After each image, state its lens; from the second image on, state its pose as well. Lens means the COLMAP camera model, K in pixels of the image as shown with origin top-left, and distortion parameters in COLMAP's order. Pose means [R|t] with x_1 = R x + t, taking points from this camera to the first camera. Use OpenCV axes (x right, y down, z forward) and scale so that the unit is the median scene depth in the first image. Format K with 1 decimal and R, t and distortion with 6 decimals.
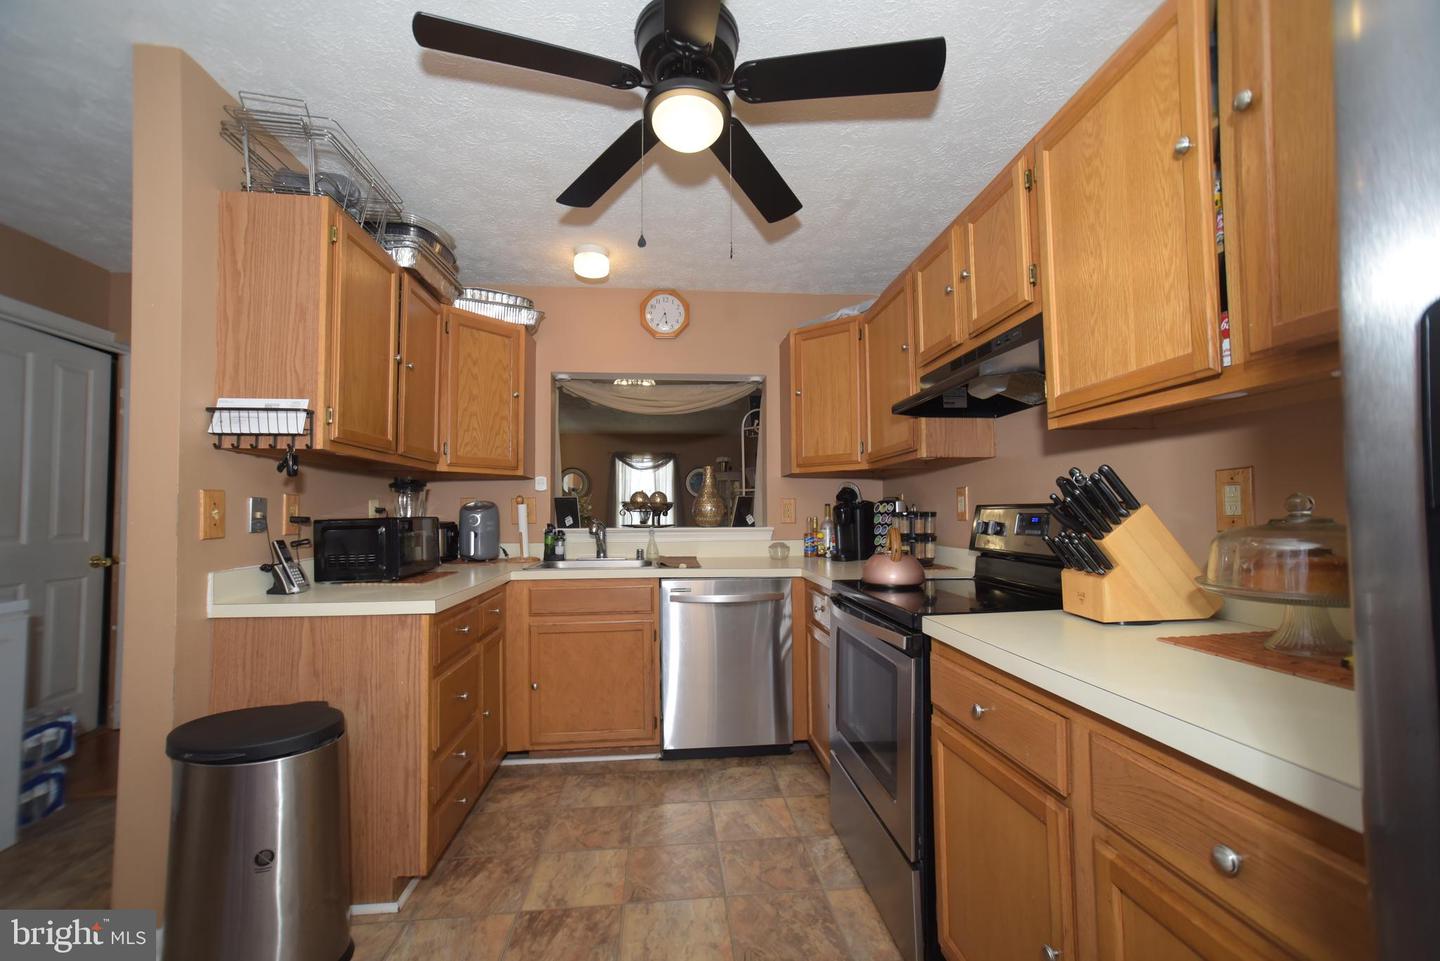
lens RADIAL K [[598.3, 0, 726.4], [0, 598.3, 496.1], [0, 0, 1]] dist [-0.038939, 0.026616]
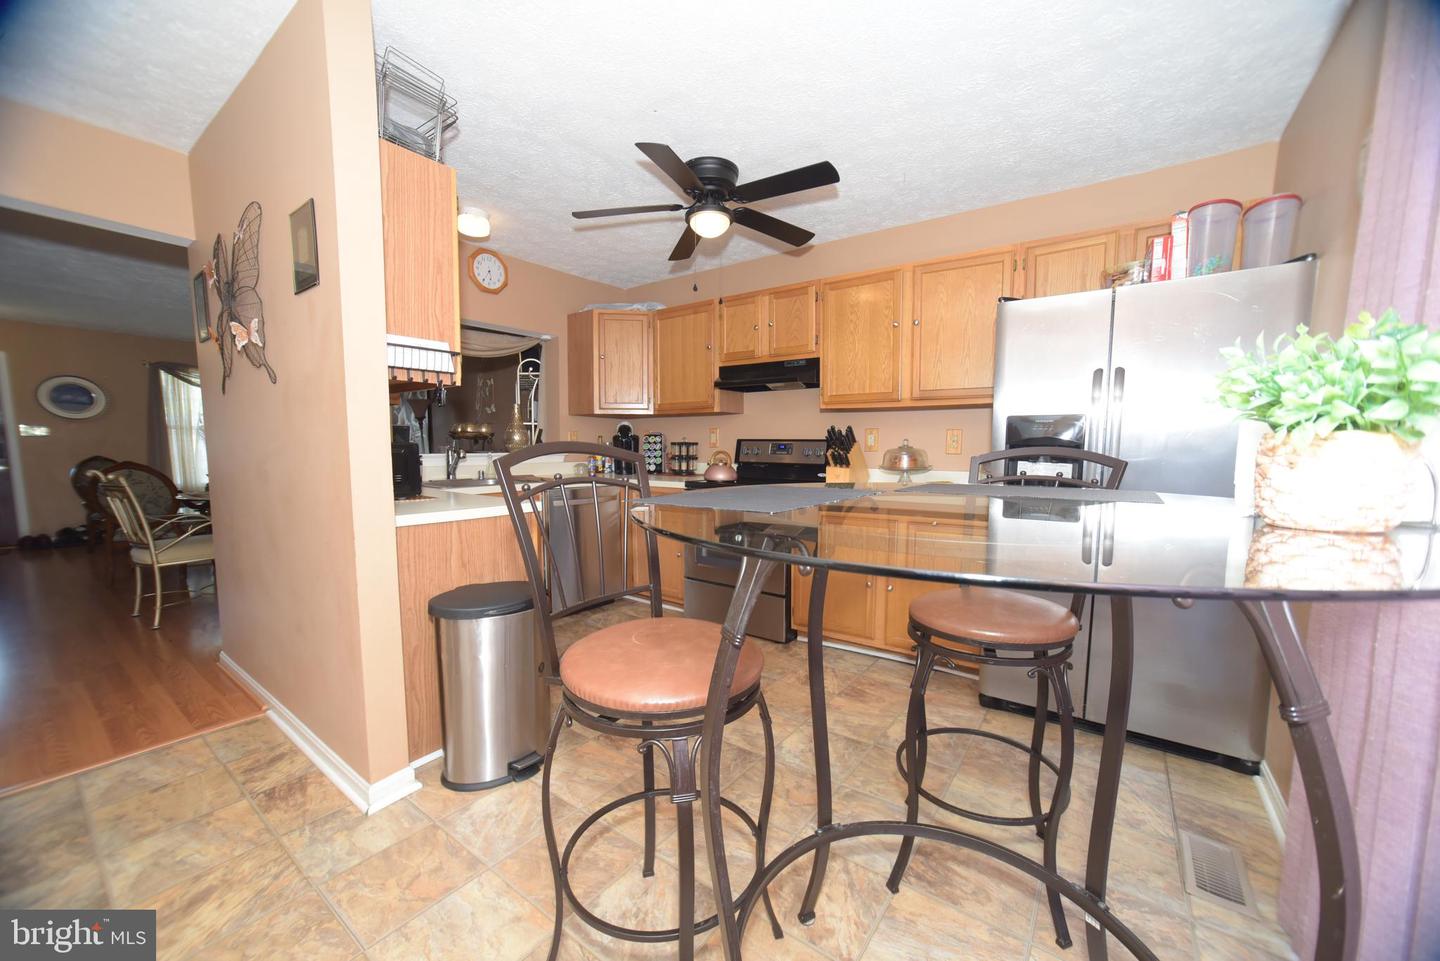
lens RADIAL K [[552.1, 0, 720.2], [0, 552.1, 486.3], [0, 0, 1]] dist [0.008174, 0.000139]
pose [[0.674144, -0.048564, 0.737001, -1.172644], [-0.027083, 0.995540, 0.090373, 0.009788], [-0.738103, -0.080885, 0.669822, -0.189553]]
